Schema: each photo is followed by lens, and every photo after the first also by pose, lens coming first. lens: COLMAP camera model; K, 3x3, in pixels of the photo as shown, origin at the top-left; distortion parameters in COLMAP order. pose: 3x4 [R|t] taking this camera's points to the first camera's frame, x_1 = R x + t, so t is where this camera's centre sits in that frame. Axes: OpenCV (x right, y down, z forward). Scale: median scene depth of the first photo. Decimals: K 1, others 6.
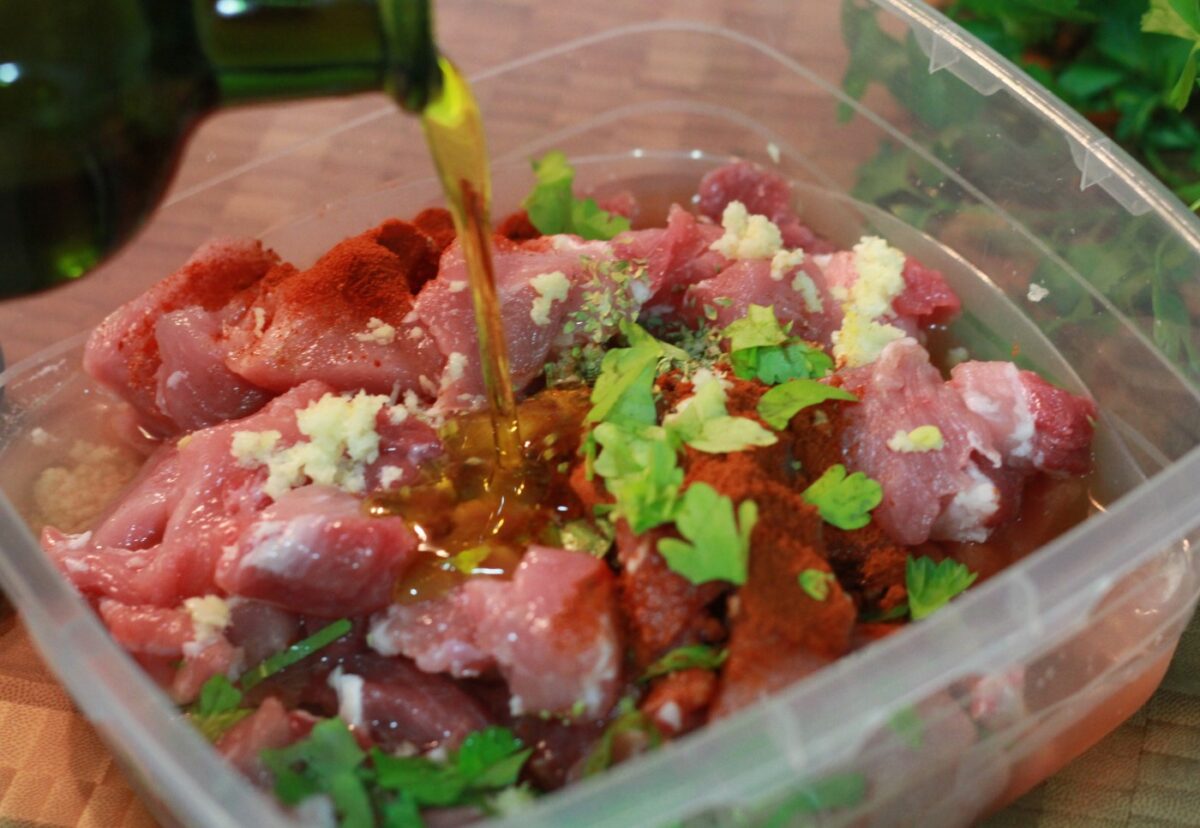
lens RADIAL K [[3055.1, 0, 600.0], [0, 3055.1, 414.0], [0, 0, 1]] dist [-0.207015, -0.429134]
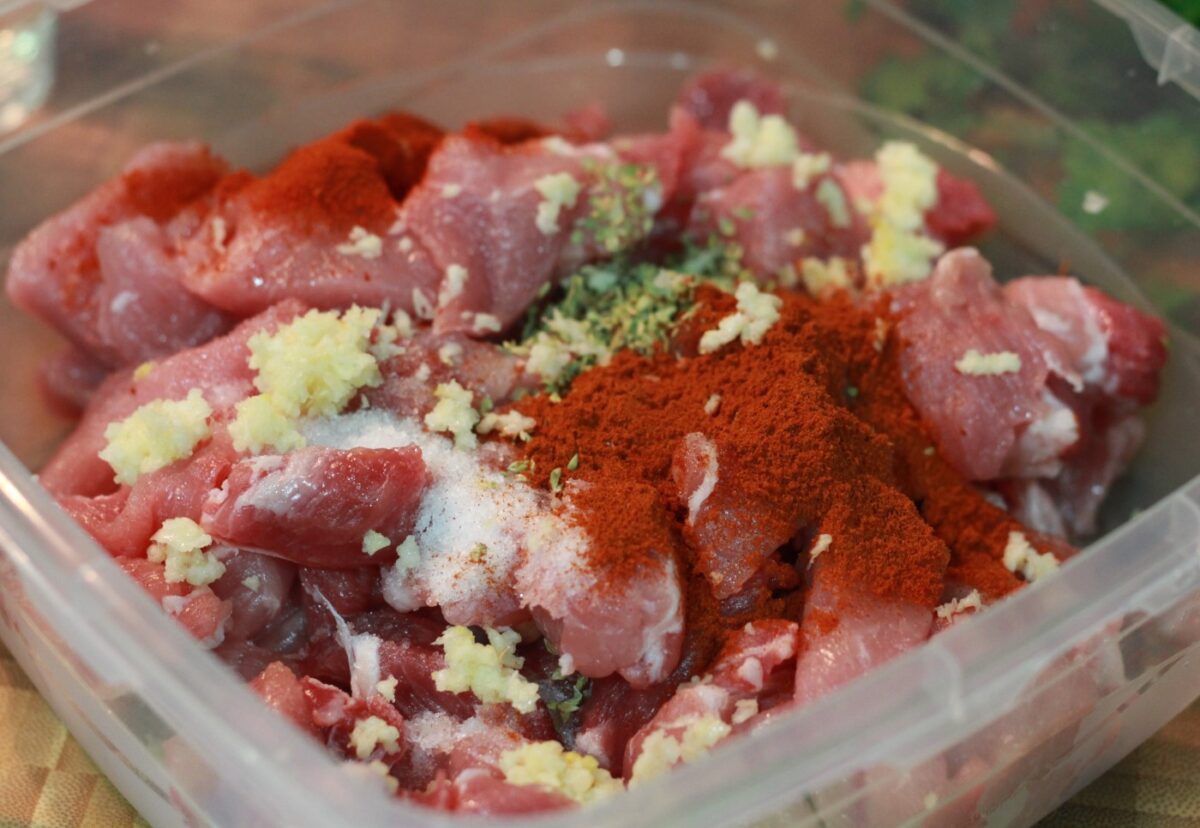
lens RADIAL K [[3055.1, 0, 600.0], [0, 3055.1, 414.0], [0, 0, 1]] dist [-0.207015, -0.429134]
pose [[0.993471, -0.006113, 0.113923, -0.105251], [0.006591, 0.999971, -0.003818, 0.025471], [-0.113896, 0.004544, 0.993482, 0.129426]]
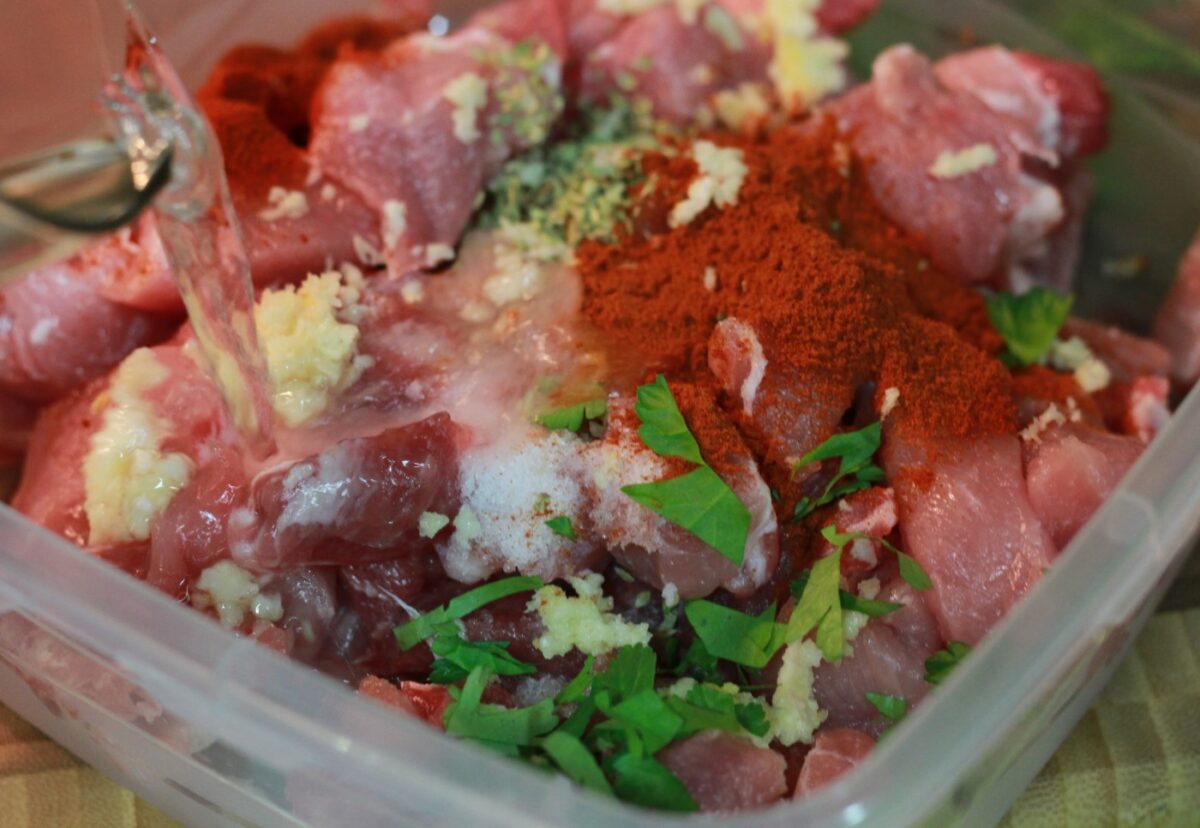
lens RADIAL K [[3055.1, 0, 600.0], [0, 3055.1, 414.0], [0, 0, 1]] dist [-0.207015, -0.429134]
pose [[0.925189, -0.277909, 0.258441, -0.219629], [0.257256, 0.959915, 0.111279, -0.041884], [-0.279007, -0.036469, 0.959596, 0.205488]]
